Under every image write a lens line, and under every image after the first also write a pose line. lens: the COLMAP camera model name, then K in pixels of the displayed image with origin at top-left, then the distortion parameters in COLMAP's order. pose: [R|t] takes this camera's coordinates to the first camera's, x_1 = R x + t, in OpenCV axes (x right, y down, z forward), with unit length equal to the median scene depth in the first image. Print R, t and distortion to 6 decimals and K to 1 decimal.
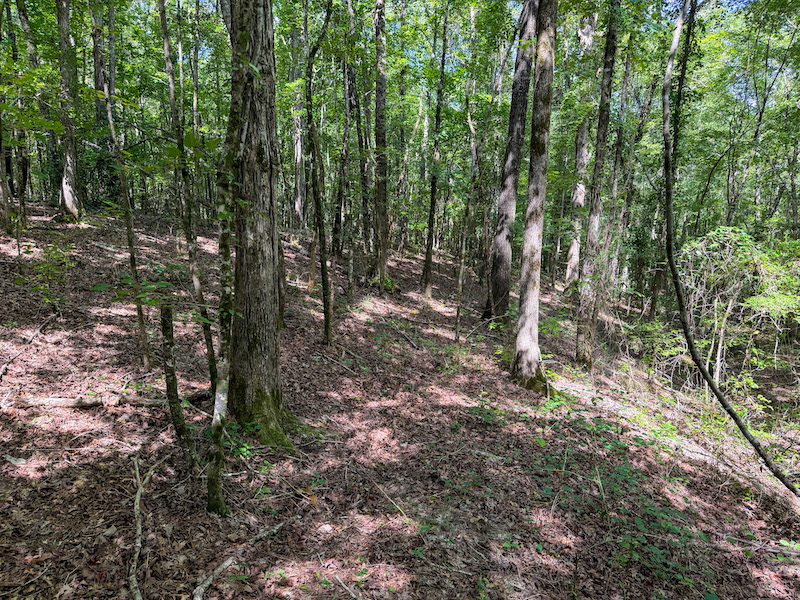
lens RADIAL K [[557.1, 0, 400.0], [0, 557.1, 300.0], [0, 0, 1]] dist [0.063155, -0.080966]
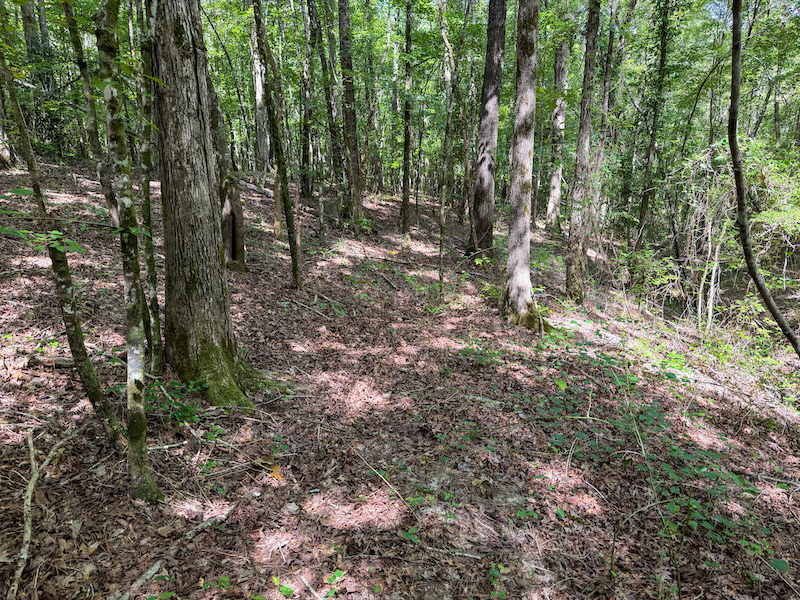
lens RADIAL K [[558.2, 0, 403.3], [0, 558.2, 299.1], [0, 0, 1]] dist [0.046695, -0.050953]
pose [[0.997909, -0.051078, 0.039608, 0.004964], [0.047249, 0.994617, 0.092221, 0.032359], [-0.044105, -0.090157, 0.994951, 0.148552]]
